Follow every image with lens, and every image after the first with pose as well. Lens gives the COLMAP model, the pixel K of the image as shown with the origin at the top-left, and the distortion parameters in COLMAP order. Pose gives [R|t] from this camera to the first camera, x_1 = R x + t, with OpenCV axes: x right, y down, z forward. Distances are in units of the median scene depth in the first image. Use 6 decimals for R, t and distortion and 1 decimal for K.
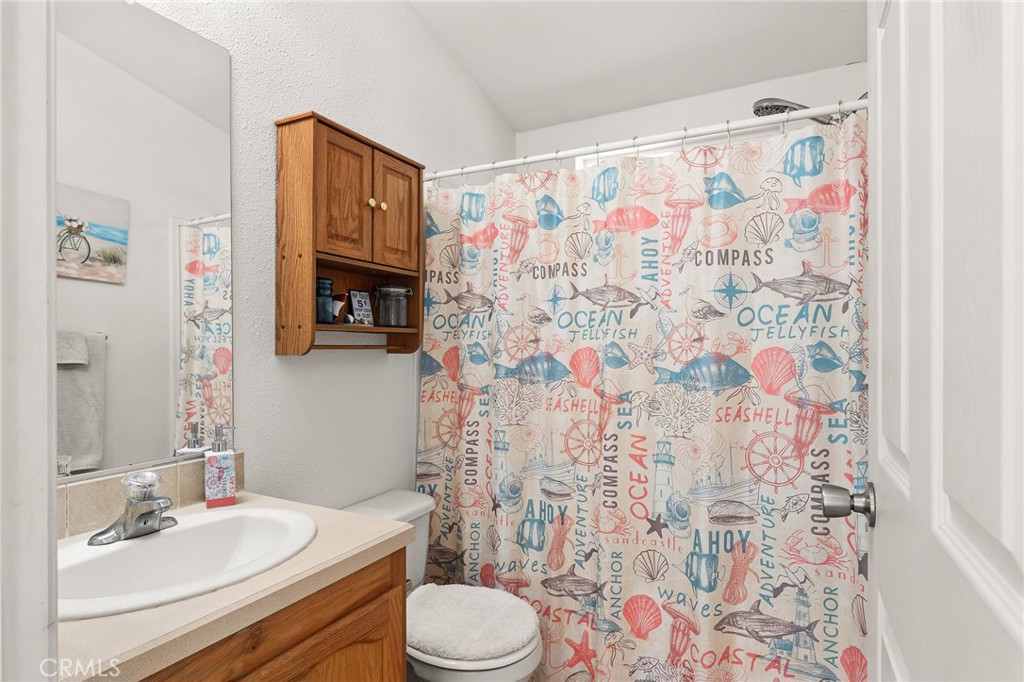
lens RADIAL K [[551.1, 0, 512.0], [0, 551.1, 342.4], [0, 0, 1]] dist [0.003855, 0.000963]
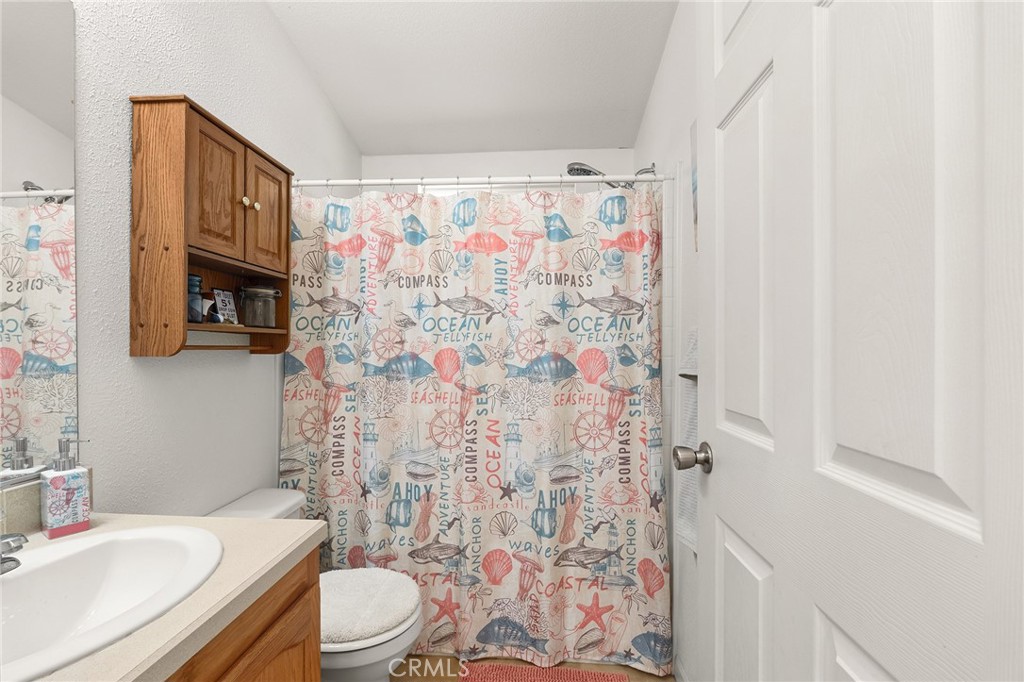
lens RADIAL K [[451.9, 0, 511.4], [0, 451.9, 345.3], [0, 0, 1]] dist [-0.001930, -0.000906]
pose [[0.913738, 0.003652, 0.406288, -0.147858], [-0.004960, 0.999985, 0.002167, 0.000204], [-0.406274, -0.003995, 0.913742, 0.068514]]
